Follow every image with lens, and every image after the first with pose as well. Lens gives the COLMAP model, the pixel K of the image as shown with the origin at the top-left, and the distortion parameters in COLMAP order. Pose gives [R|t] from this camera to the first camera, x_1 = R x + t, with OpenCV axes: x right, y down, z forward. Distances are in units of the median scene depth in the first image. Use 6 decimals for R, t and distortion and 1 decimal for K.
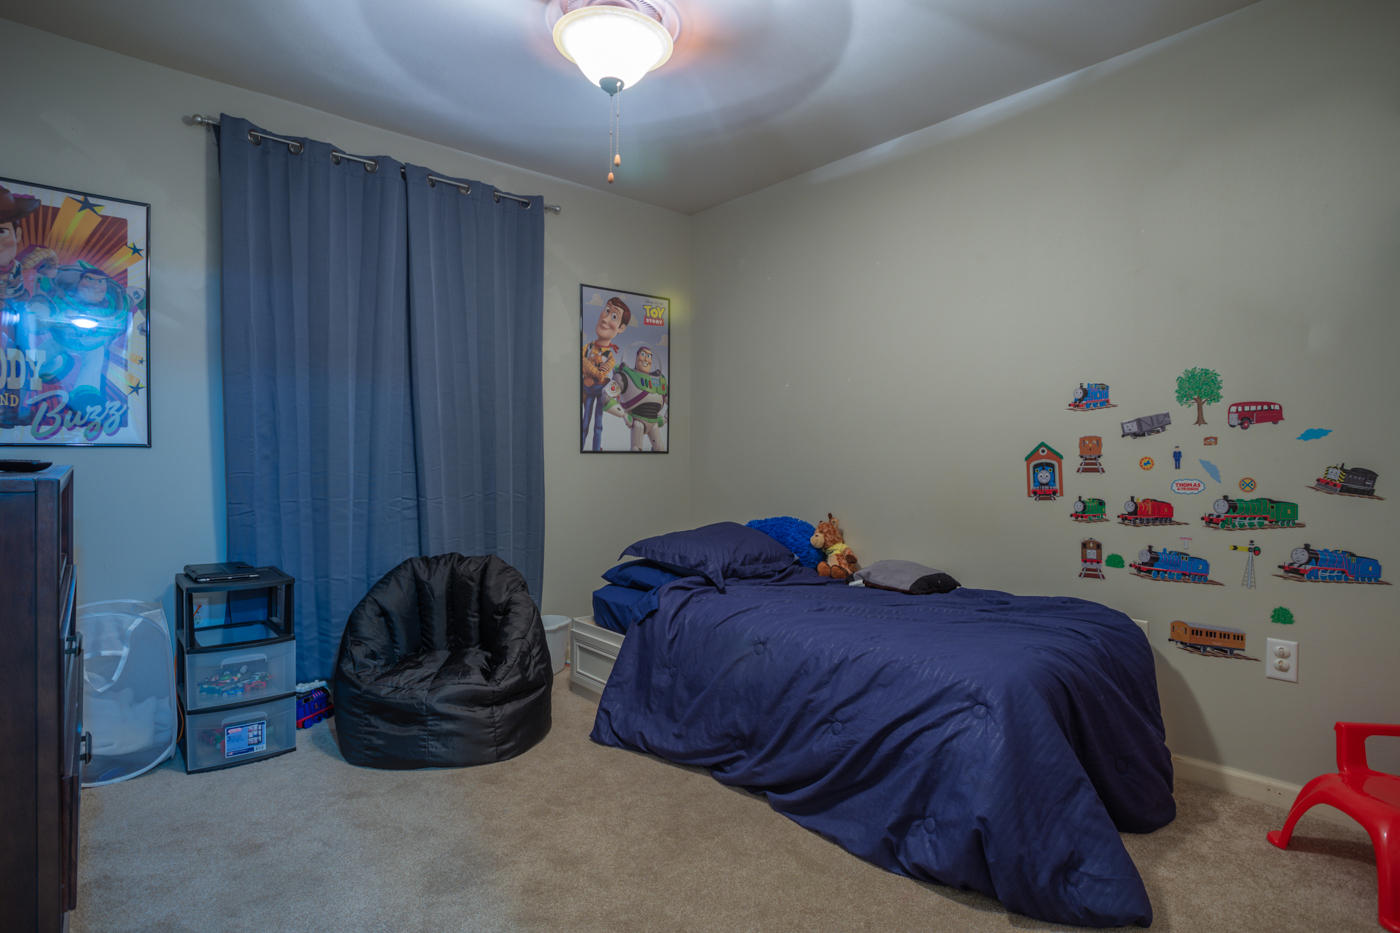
lens RADIAL K [[713.8, 0, 696.9], [0, 713.8, 467.2], [0, 0, 1]] dist [-0.072481, 0.035801]
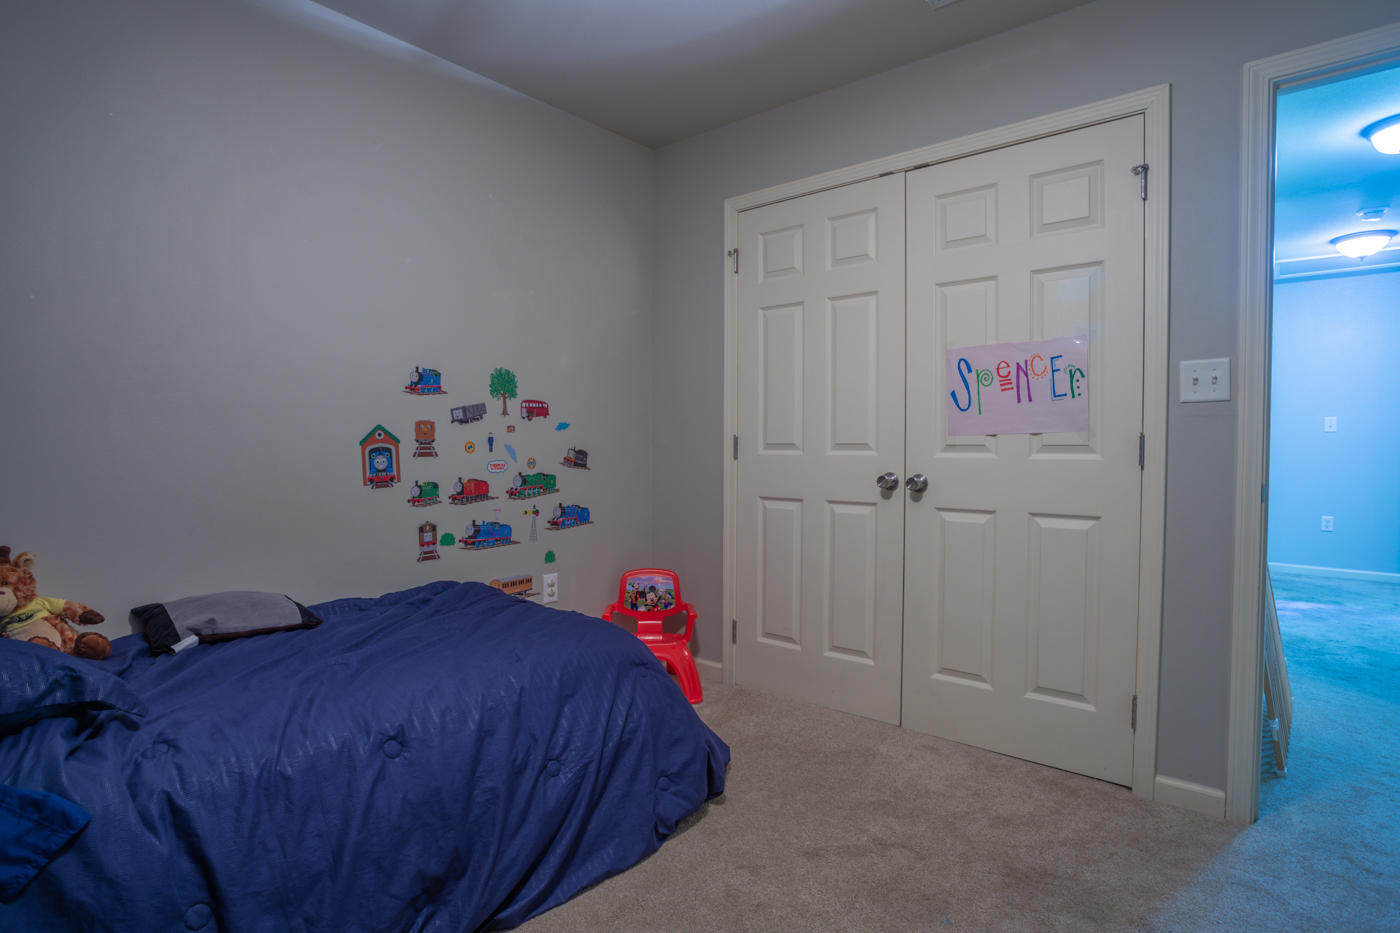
lens RADIAL K [[713.8, 0, 696.9], [0, 713.8, 467.2], [0, 0, 1]] dist [-0.072481, 0.035801]
pose [[-0.134384, -0.033113, 0.990376, -0.528123], [0.005797, 0.999398, 0.034201, -0.010407], [-0.990912, 0.010337, -0.134111, 0.789614]]
